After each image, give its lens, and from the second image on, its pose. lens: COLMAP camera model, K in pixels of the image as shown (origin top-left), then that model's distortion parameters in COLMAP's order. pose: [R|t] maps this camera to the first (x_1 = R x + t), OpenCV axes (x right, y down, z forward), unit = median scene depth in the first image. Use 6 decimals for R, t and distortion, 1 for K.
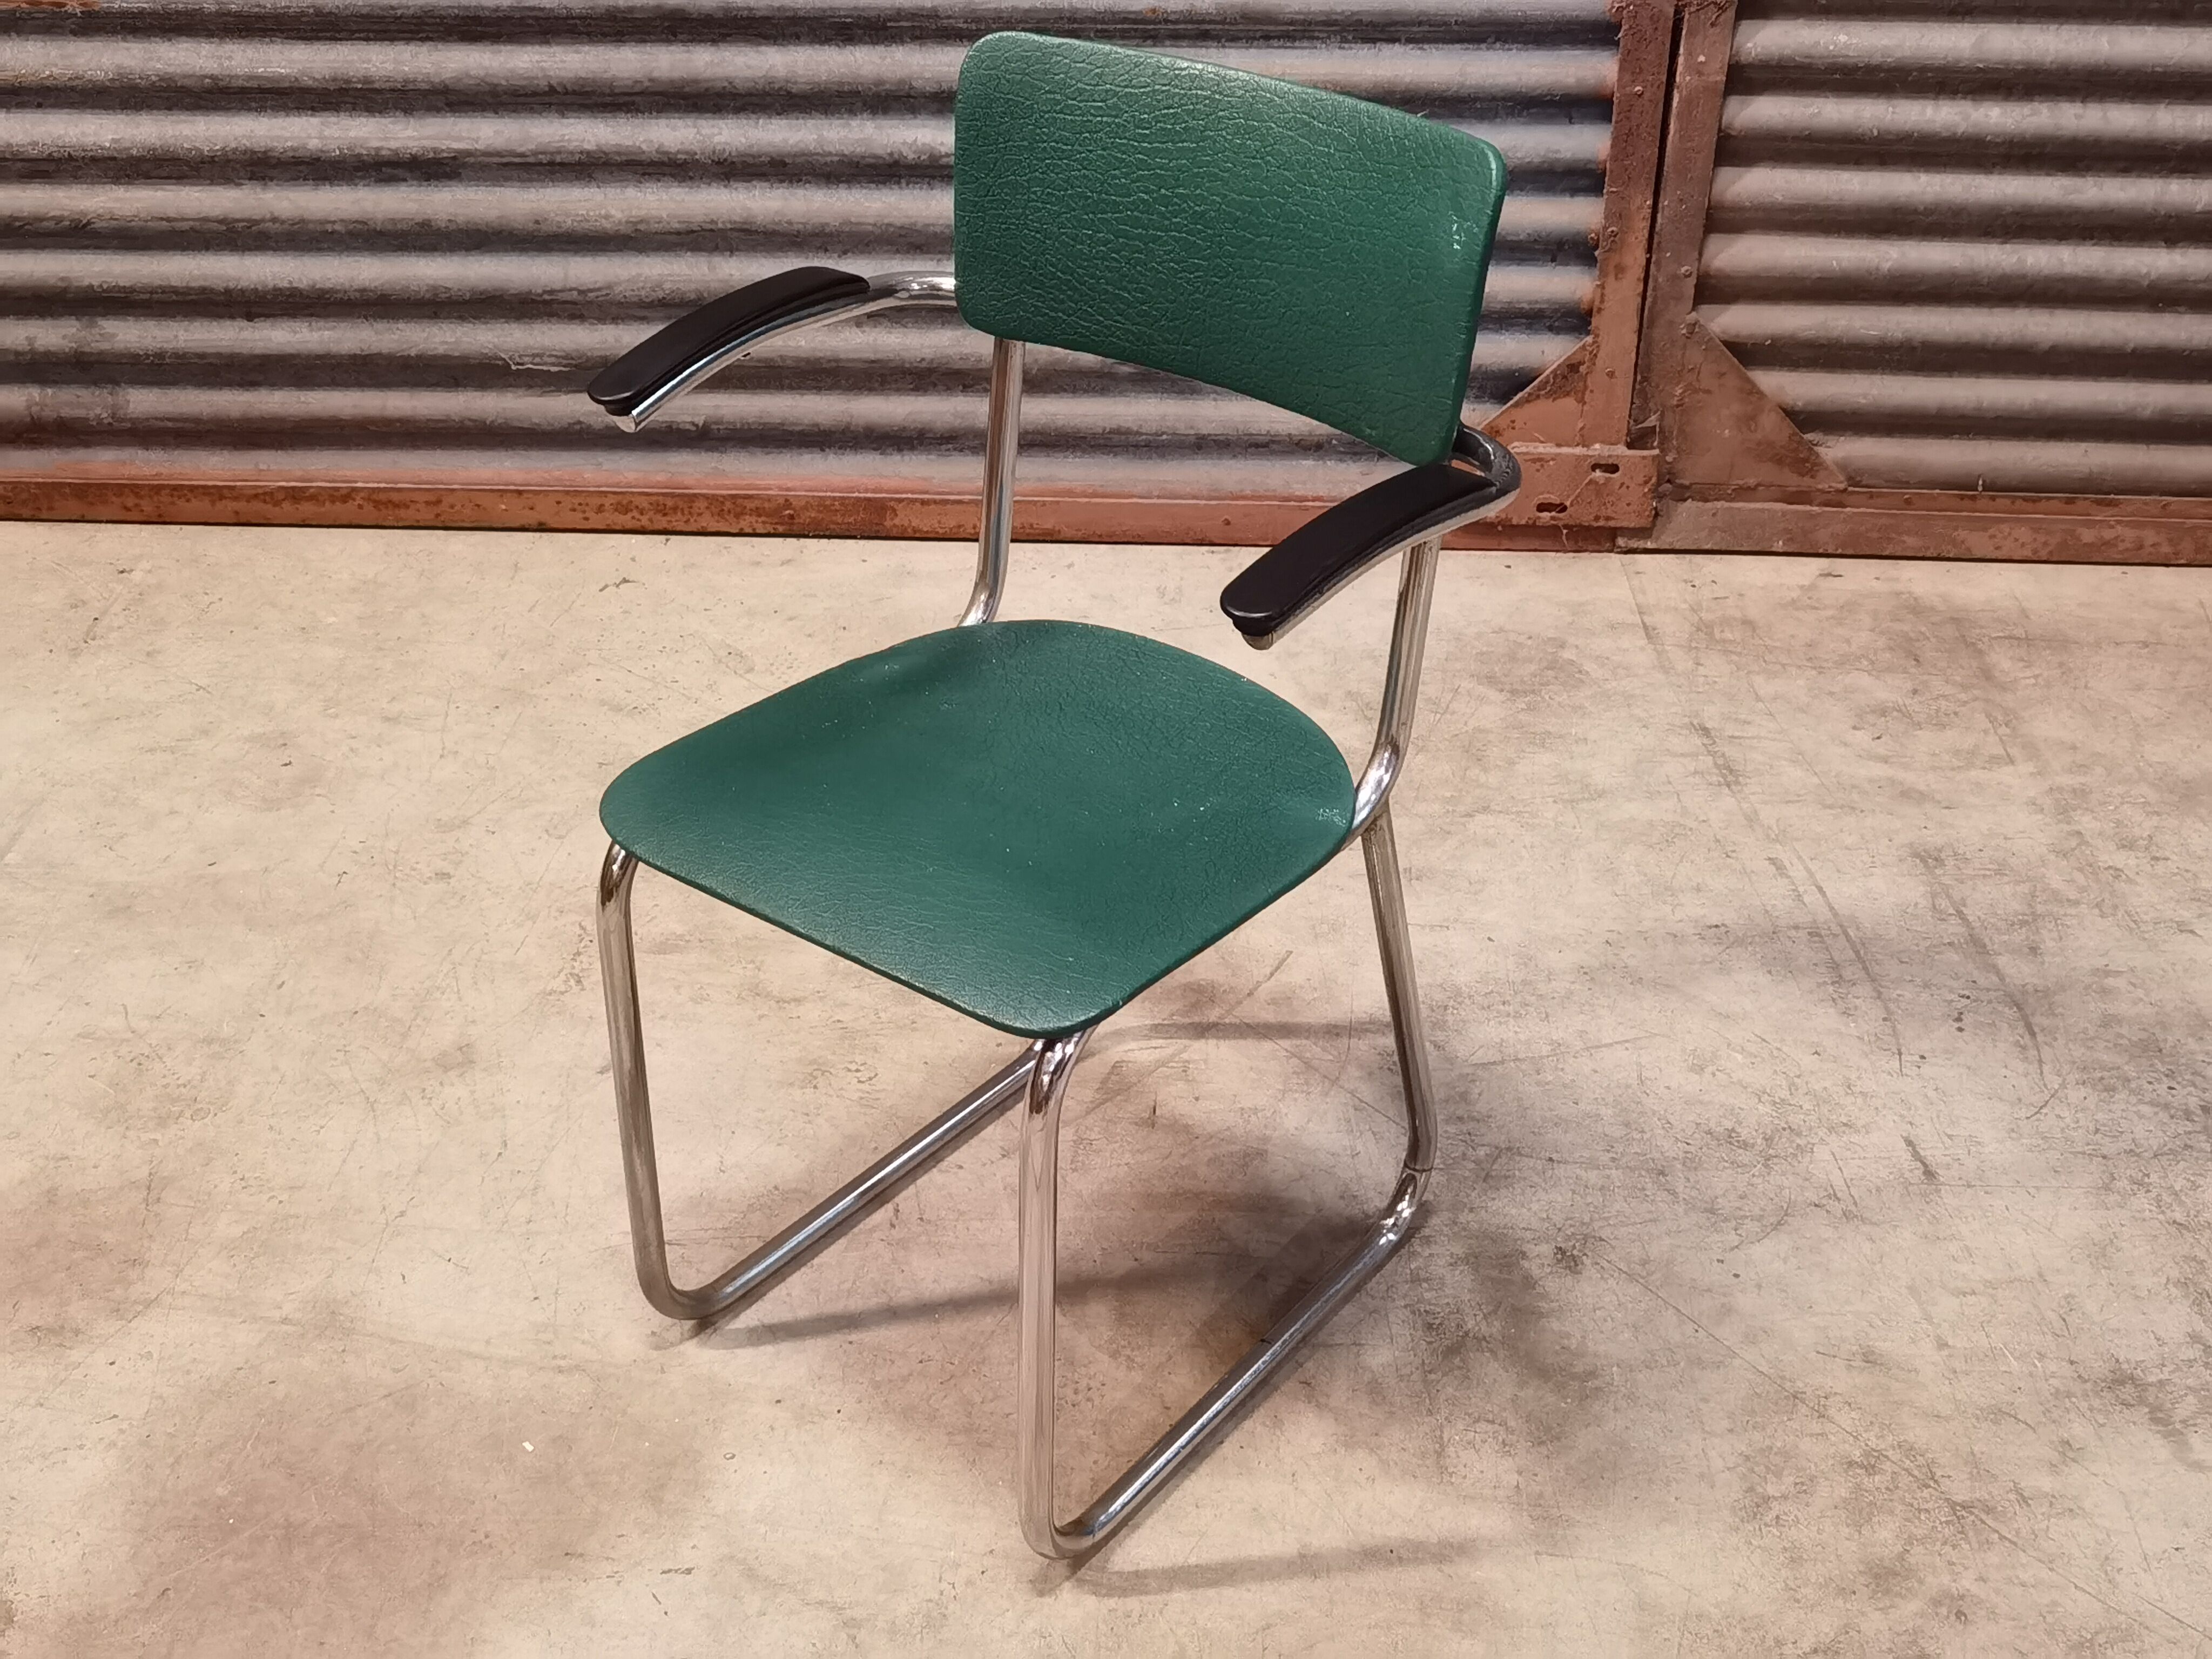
lens RADIAL K [[2718.1, 0, 1104.6], [0, 2718.1, 791.0], [0, 0, 1]] dist [-0.017217, 0.000000]
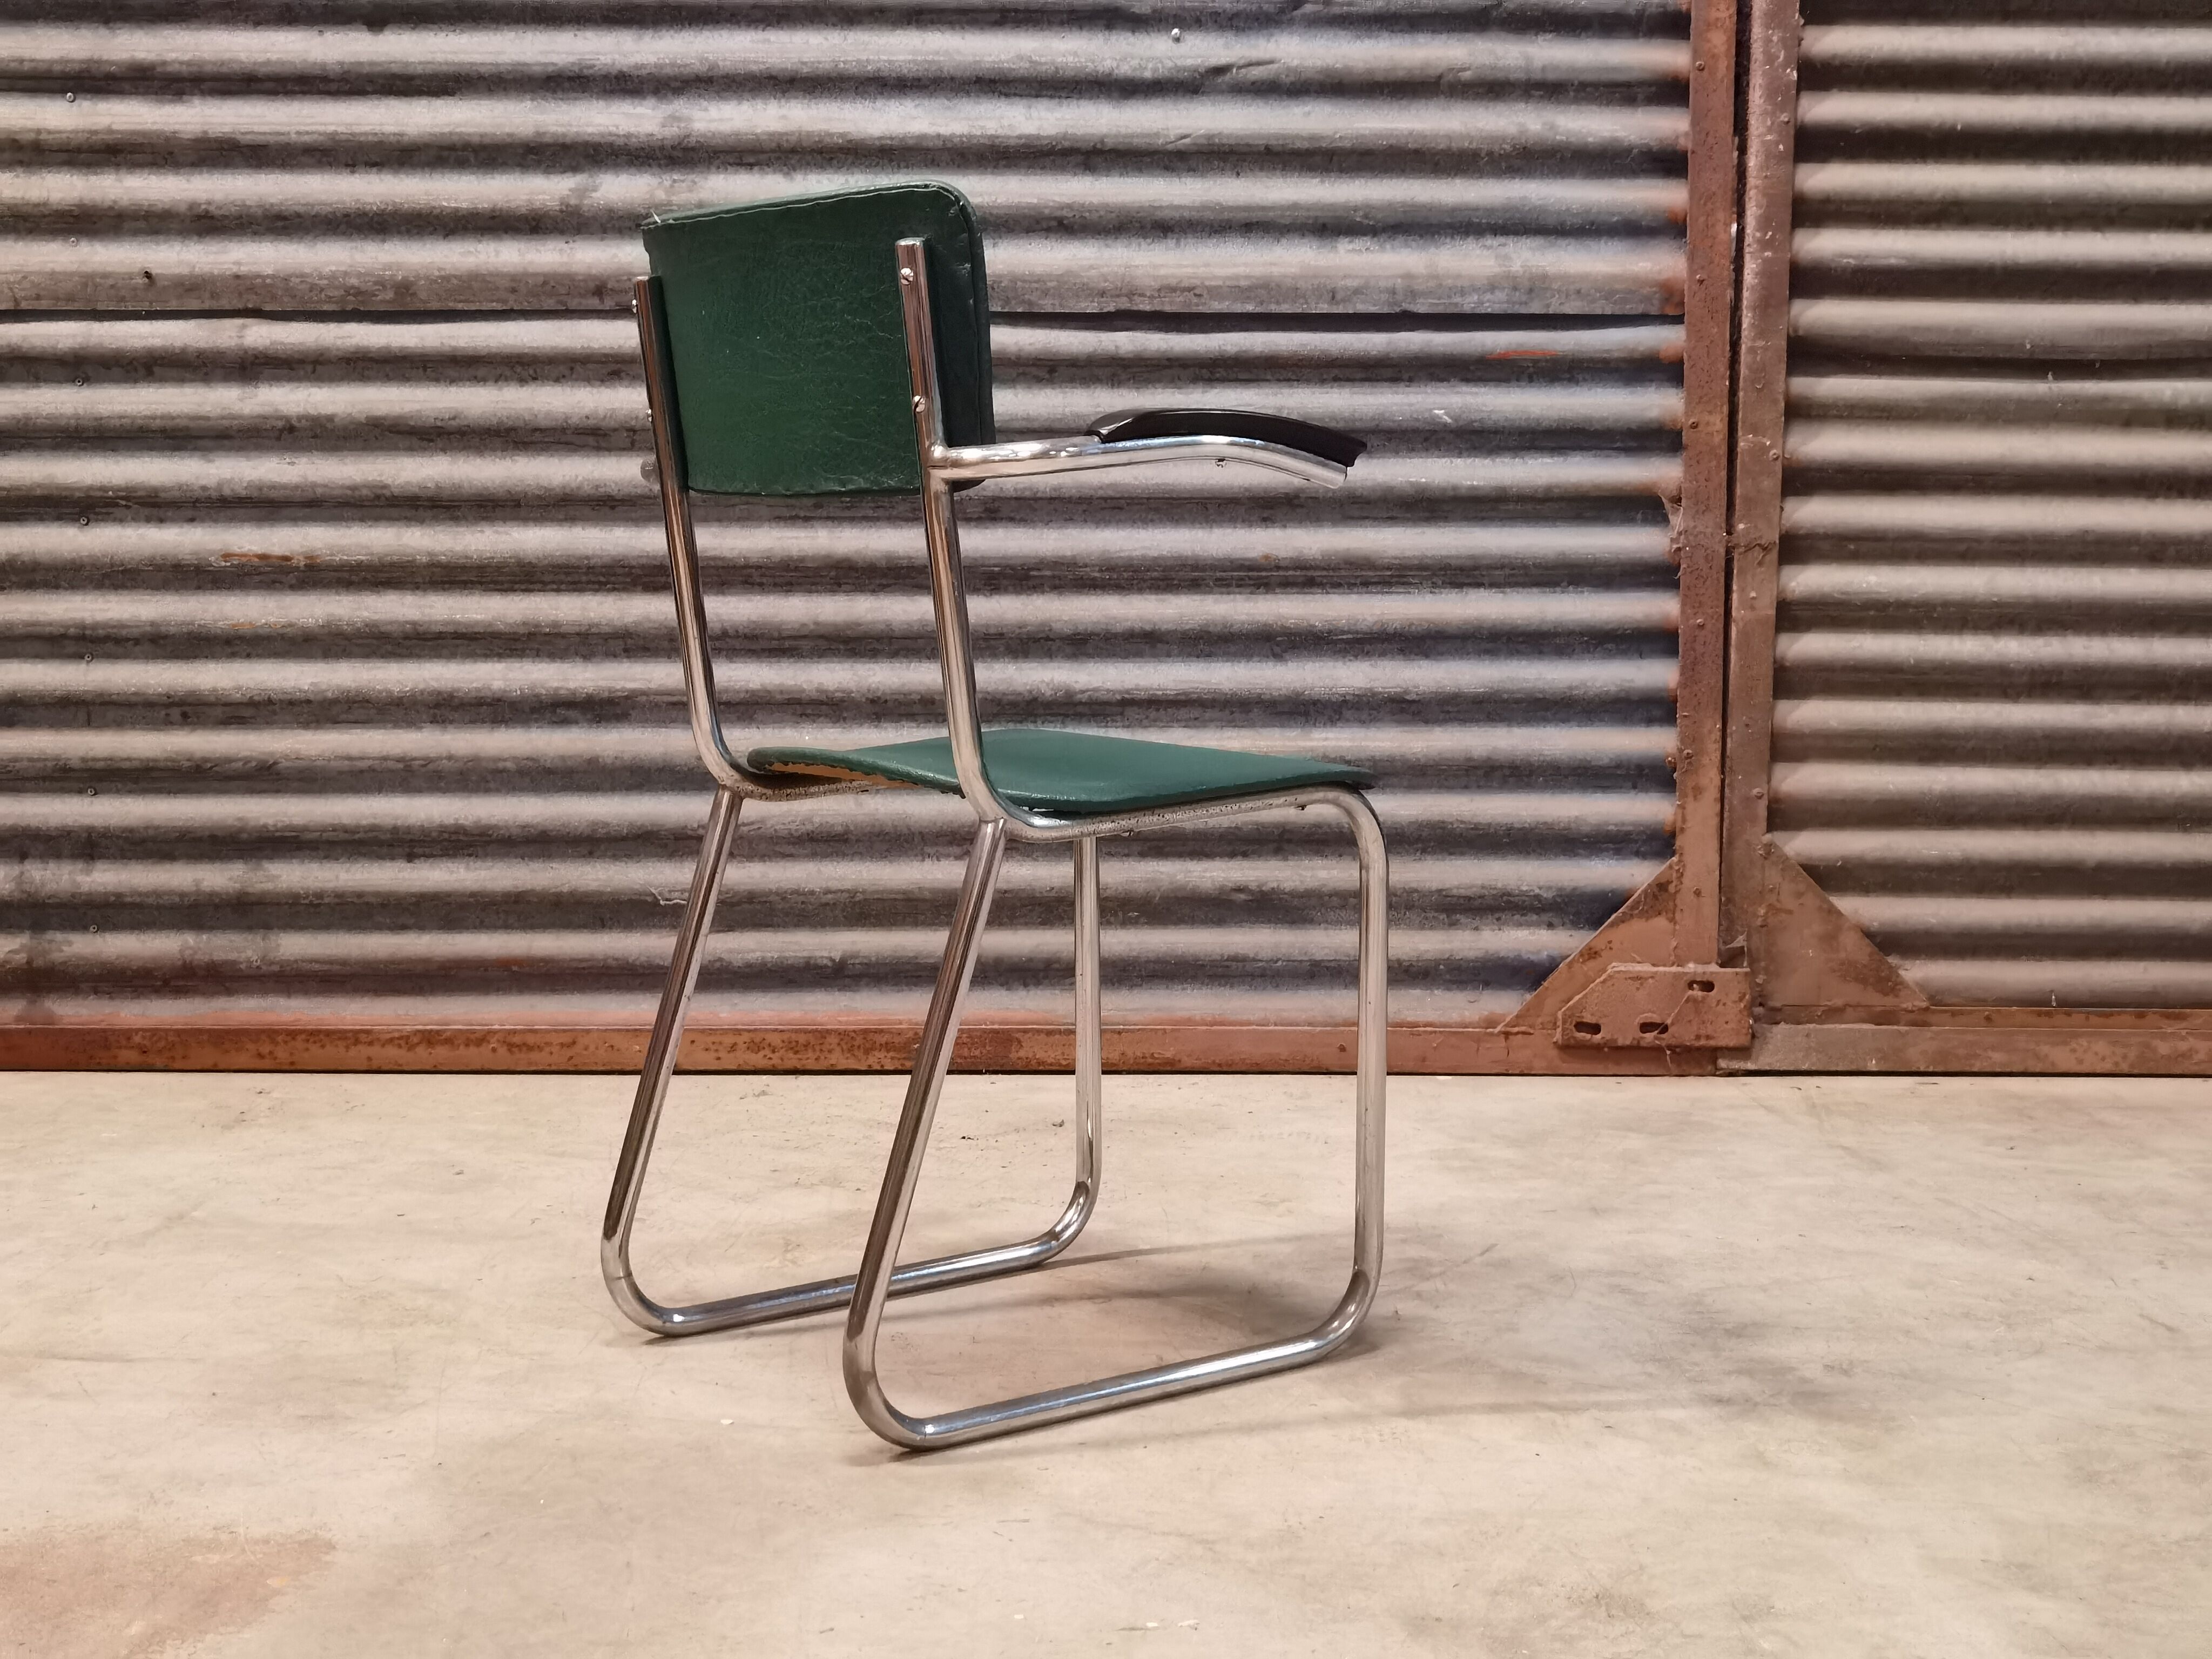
lens RADIAL K [[2932.4, 0, 1068.1], [0, 2932.4, 782.2], [0, 0, 1]] dist [-0.018911, 0.000000]
pose [[0.998880, -0.005211, 0.047021, -0.119945], [0.026267, 0.887734, -0.459607, 0.345353], [-0.039347, 0.460328, 0.886877, -0.033257]]
